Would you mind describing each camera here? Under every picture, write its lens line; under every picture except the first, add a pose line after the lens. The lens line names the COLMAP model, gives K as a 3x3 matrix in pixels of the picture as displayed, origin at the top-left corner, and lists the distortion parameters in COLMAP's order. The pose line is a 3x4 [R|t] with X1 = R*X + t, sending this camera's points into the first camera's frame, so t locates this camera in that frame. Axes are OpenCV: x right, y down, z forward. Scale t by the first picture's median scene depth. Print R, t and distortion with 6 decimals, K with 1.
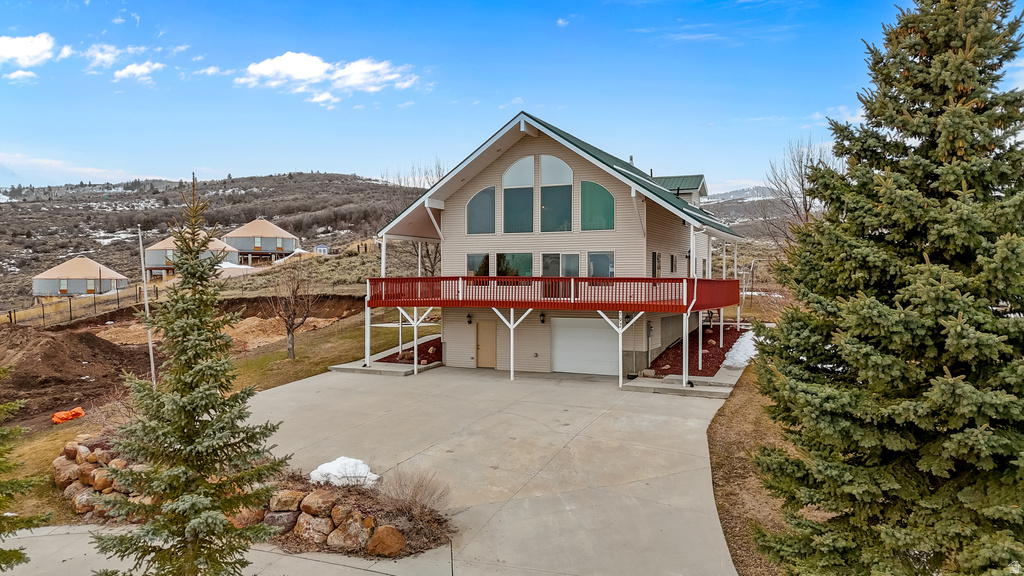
lens RADIAL K [[751.0, 0, 510.7], [0, 751.0, 284.9], [0, 0, 1]] dist [0.066488, -0.058332]
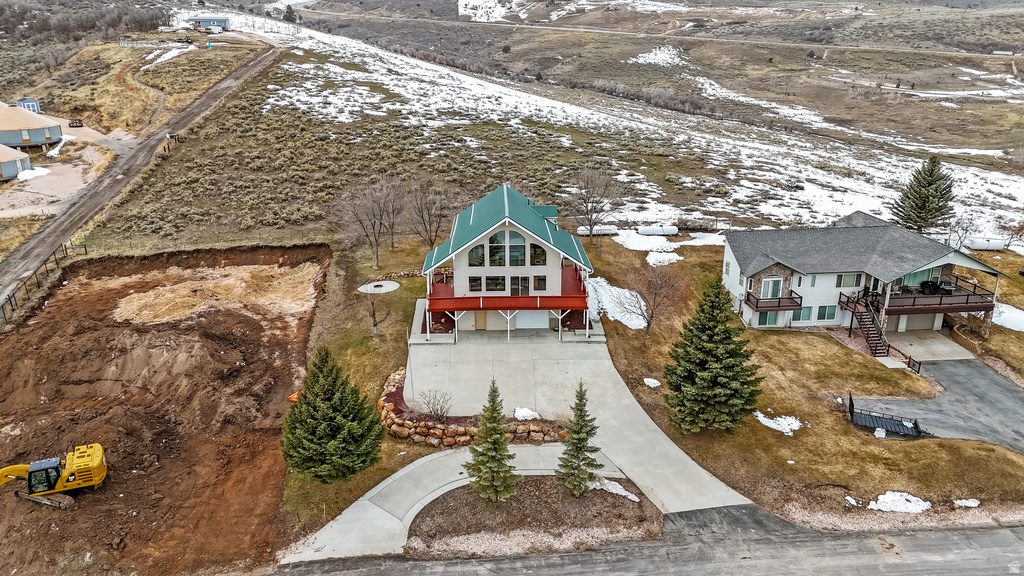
lens RADIAL K [[748.0, 0, 512.0], [0, 748.0, 287.1], [0, 0, 1]] dist [0.084449, -0.079172]
pose [[0.893294, -0.146804, 0.424824, -0.819020], [0.009601, 0.951174, 0.308505, -0.637778], [-0.449371, -0.271507, 0.851087, -0.748481]]
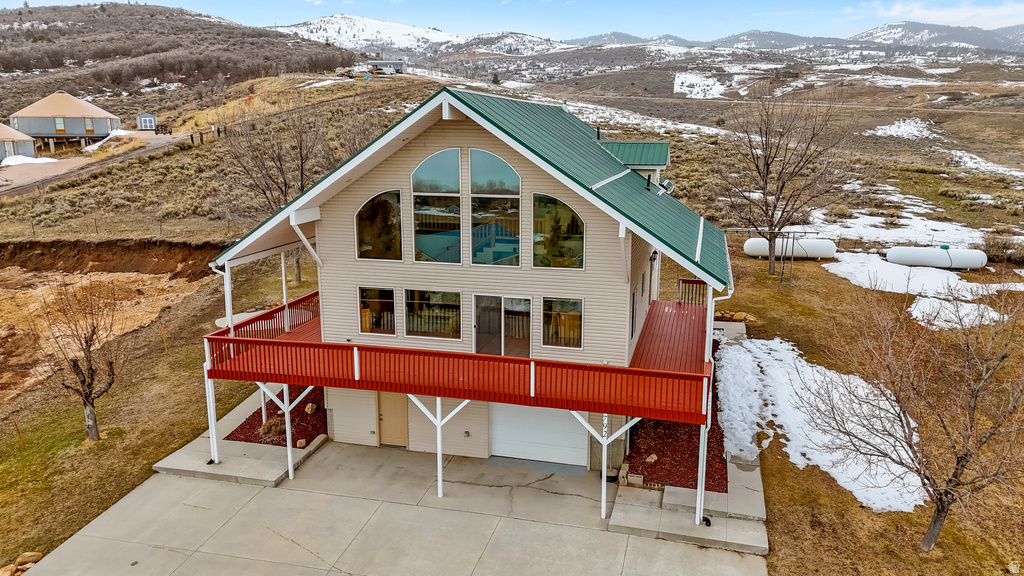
lens RADIAL K [[751.0, 0, 510.7], [0, 751.0, 284.9], [0, 0, 1]] dist [0.066488, -0.058332]
pose [[0.983001, -0.037161, 0.179798, -0.047393], [0.000838, 0.980200, 0.198007, -0.183758], [-0.183596, -0.194490, 0.963569, 0.331553]]
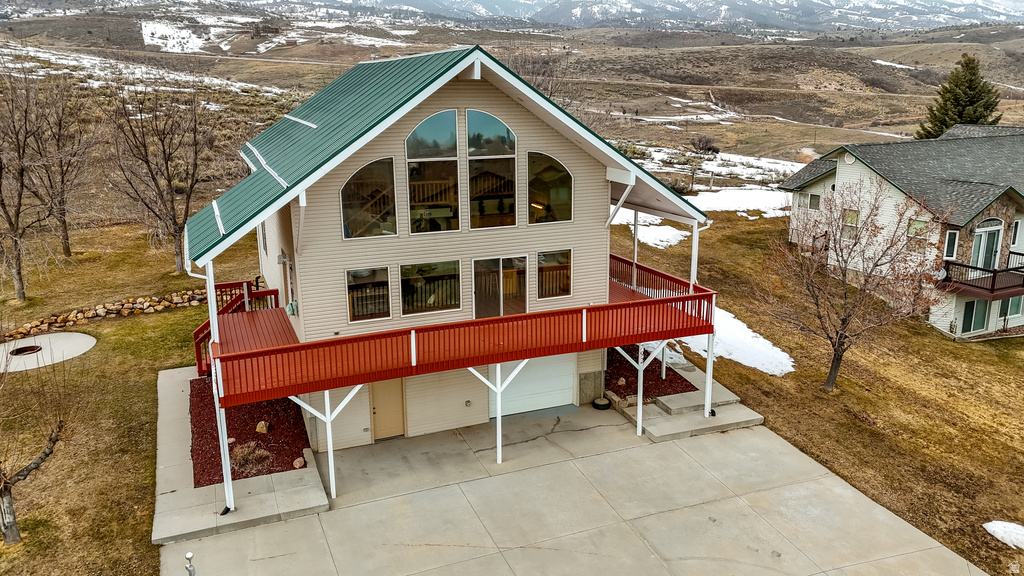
lens RADIAL K [[763.5, 0, 513.8], [0, 763.5, 313.2], [0, 0, 1]] dist [0.059332, -0.040391]
pose [[0.677255, -0.217372, 0.702905, -0.421245], [0.014218, 0.959049, 0.282885, -0.188653], [-0.735611, -0.181591, 0.652611, 0.506653]]
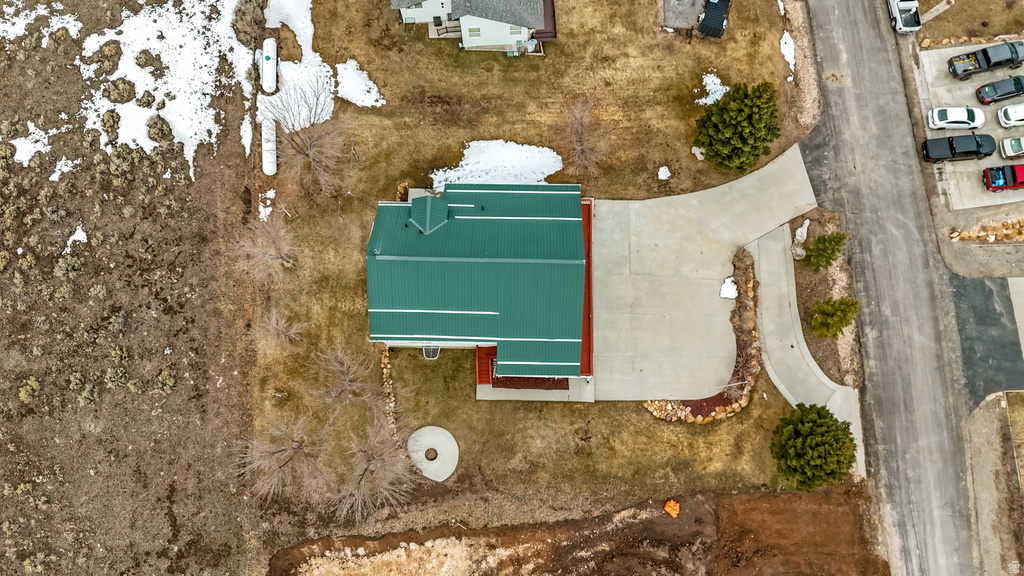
lens RADIAL K [[748.0, 0, 512.0], [0, 748.0, 287.1], [0, 0, 1]] dist [0.084449, -0.079172]
pose [[-0.408457, -0.888415, 0.209480, -0.298771], [0.013168, 0.223738, 0.974560, -1.735355], [-0.912683, 0.400824, -0.079688, 1.232907]]
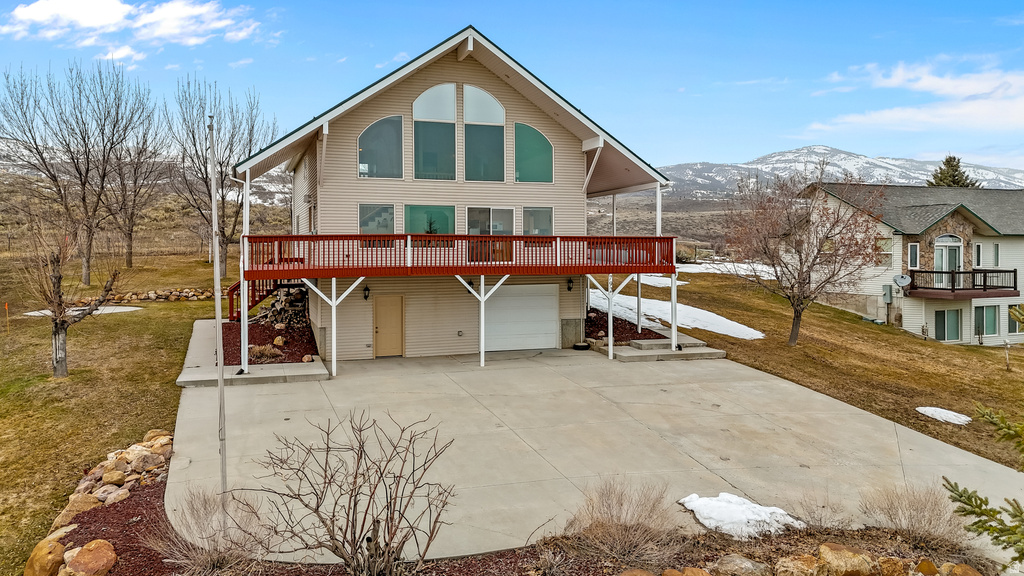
lens RADIAL K [[759.3, 0, 513.3], [0, 759.3, 270.8], [0, 0, 1]] dist [0.083636, -0.085555]
pose [[0.714550, -0.023395, 0.699193, -0.487278], [0.006811, 0.999626, 0.026487, 0.005010], [-0.699551, -0.014164, 0.714442, 0.375875]]
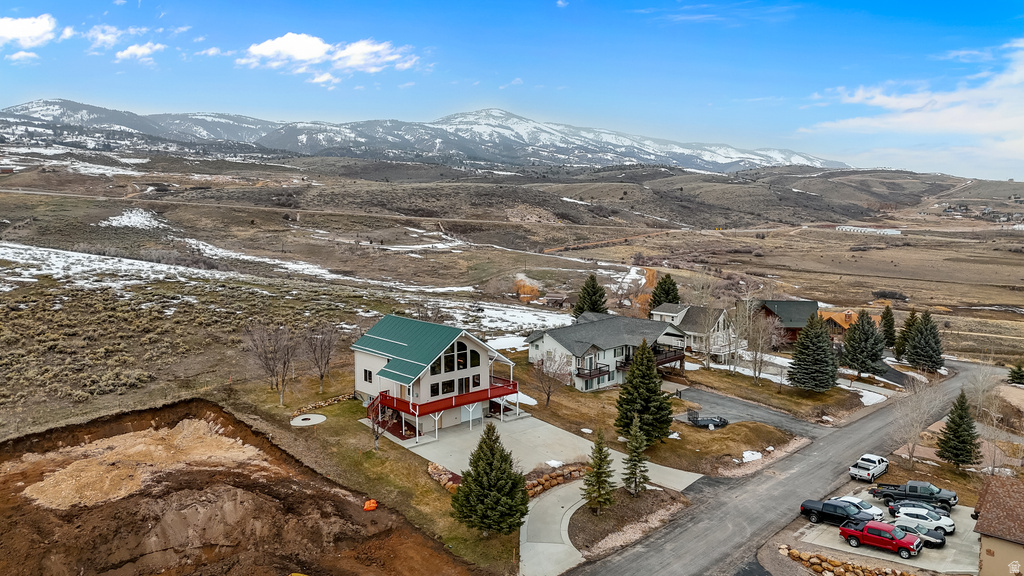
lens RADIAL K [[748.0, 0, 512.0], [0, 748.0, 287.1], [0, 0, 1]] dist [0.084449, -0.079172]
pose [[0.385814, -0.108842, 0.916134, -2.174882], [0.009601, 0.993436, 0.113982, -0.636879], [-0.922527, -0.035180, 0.384327, -0.147523]]
